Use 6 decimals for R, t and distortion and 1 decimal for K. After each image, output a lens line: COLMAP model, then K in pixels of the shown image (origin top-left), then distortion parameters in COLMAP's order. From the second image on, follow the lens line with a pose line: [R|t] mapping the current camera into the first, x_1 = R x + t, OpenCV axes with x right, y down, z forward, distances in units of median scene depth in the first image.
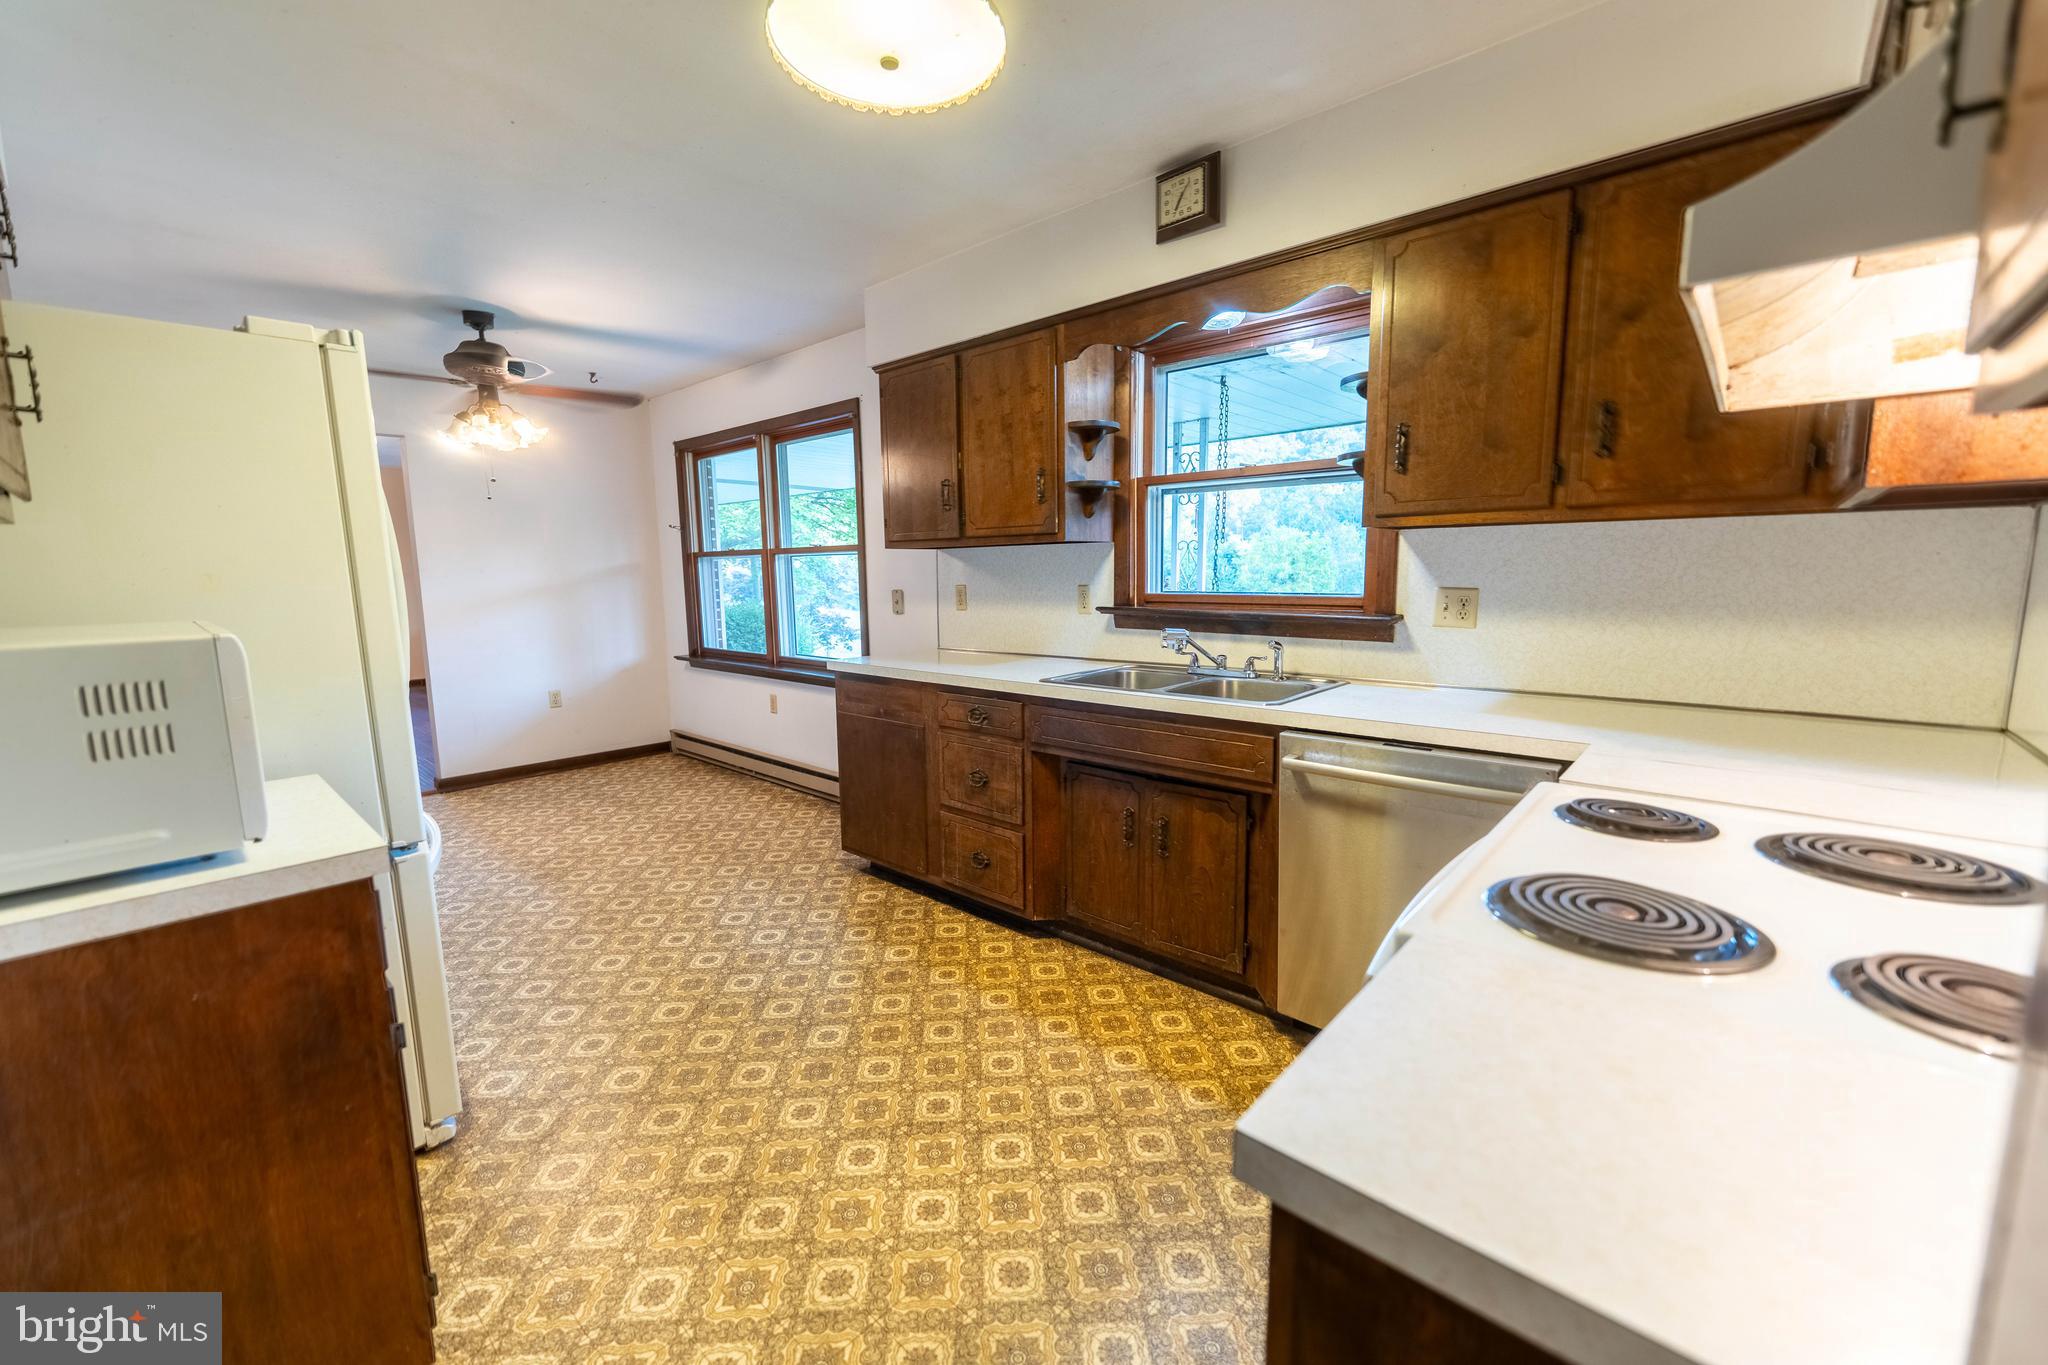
lens RADIAL K [[816.7, 0, 1014.6], [0, 816.7, 687.6], [0, 0, 1]] dist [-0.002051, -0.000585]
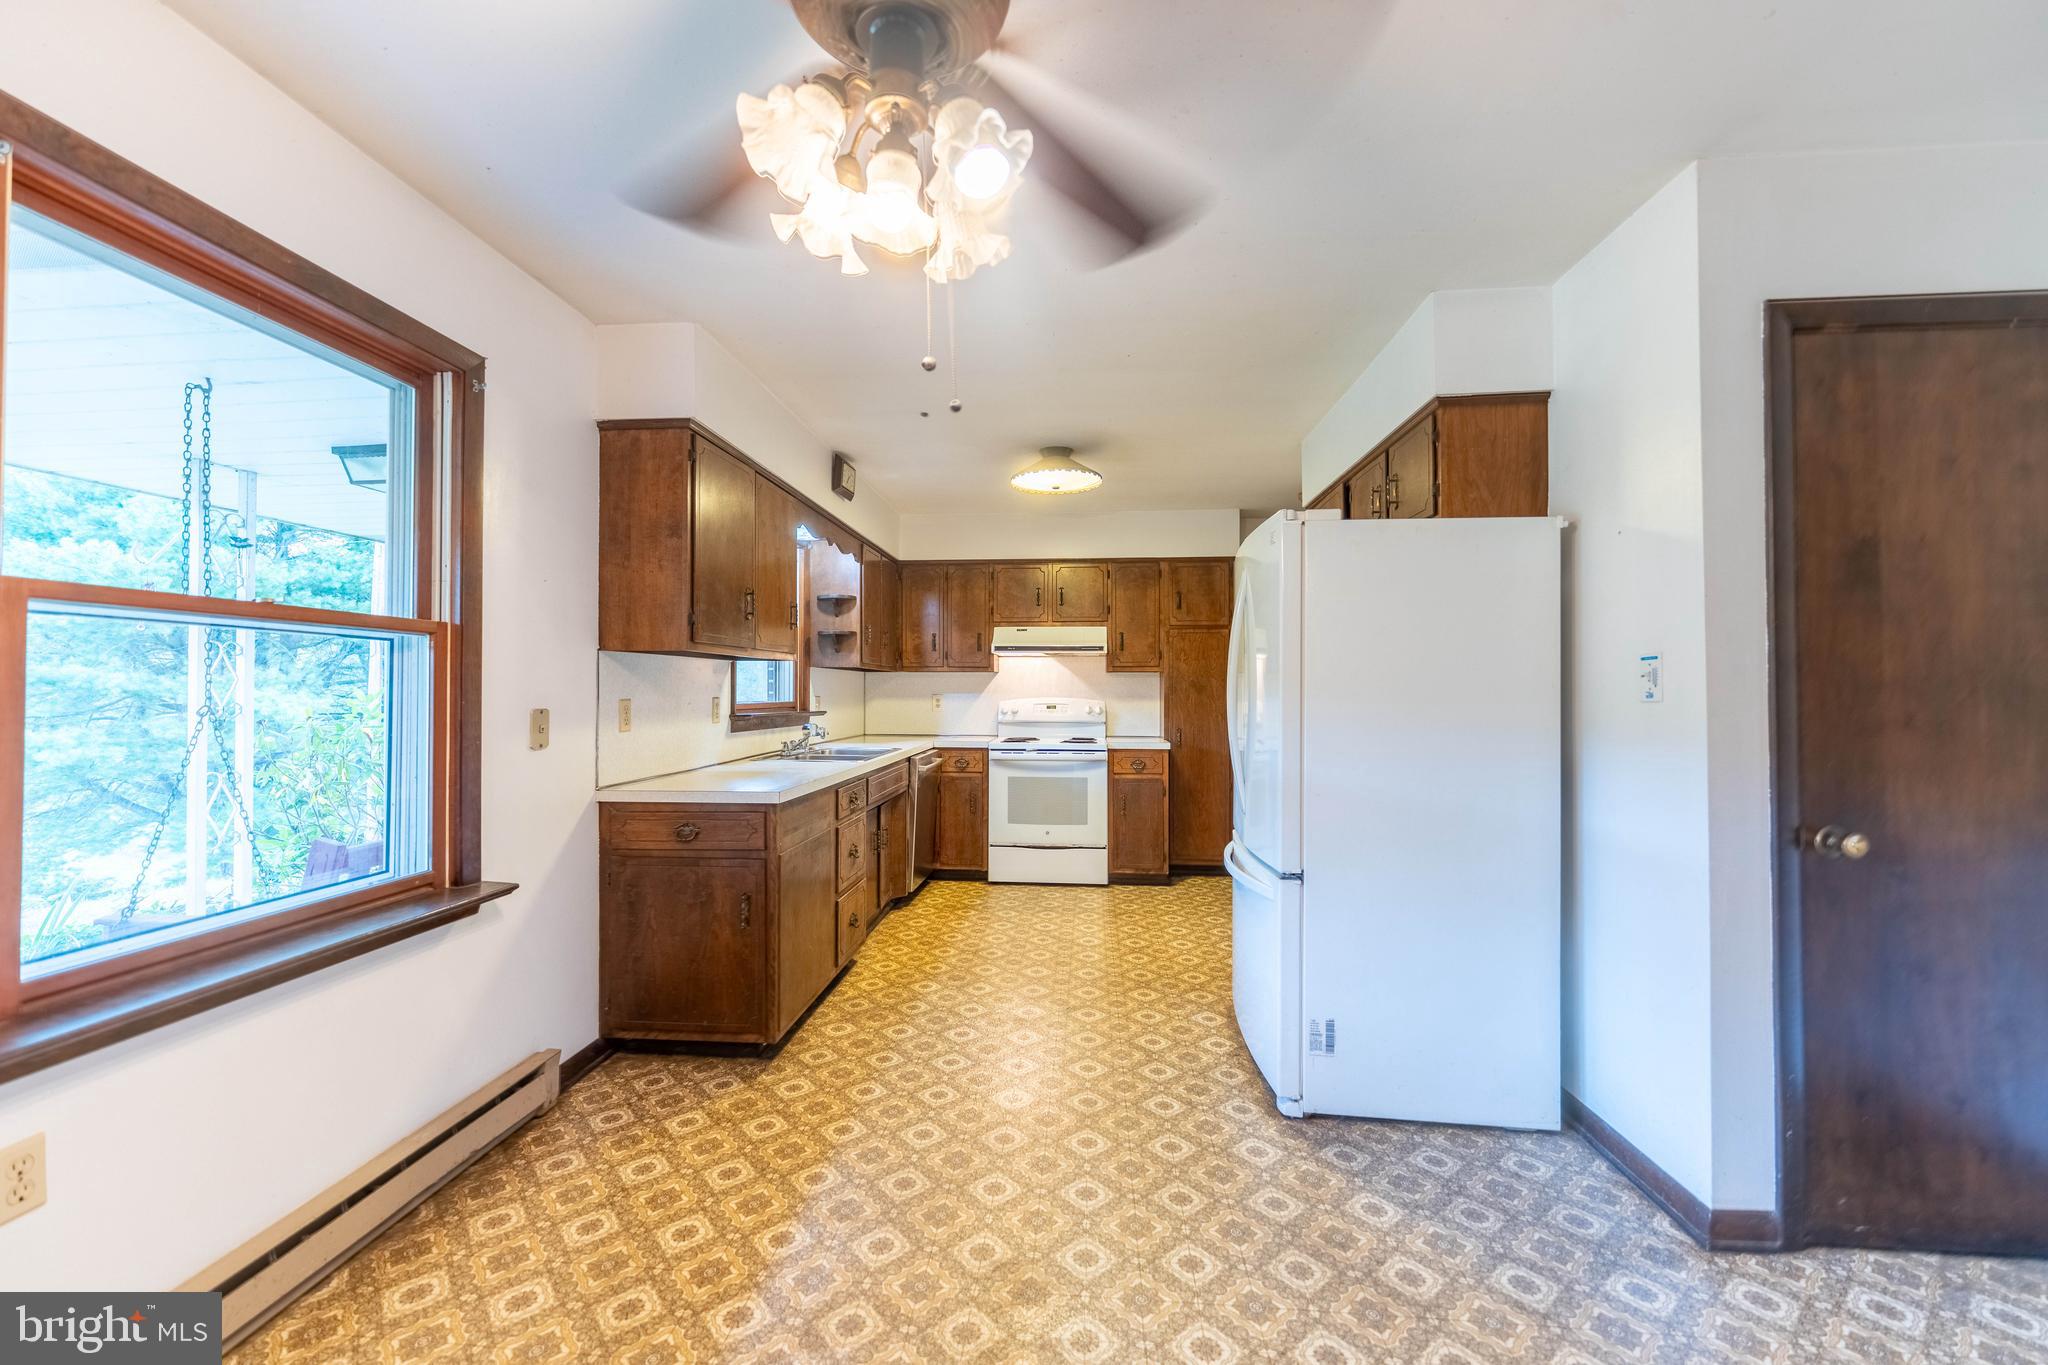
lens RADIAL K [[816.7, 0, 1015.4], [0, 816.7, 677.3], [0, 0, 1]] dist [-0.002051, -0.000585]
pose [[-0.606186, 0.028177, 0.794824, -1.155898], [0.124547, 0.990405, 0.059878, -0.186624], [-0.785510, 0.135289, -0.603879, 1.494328]]
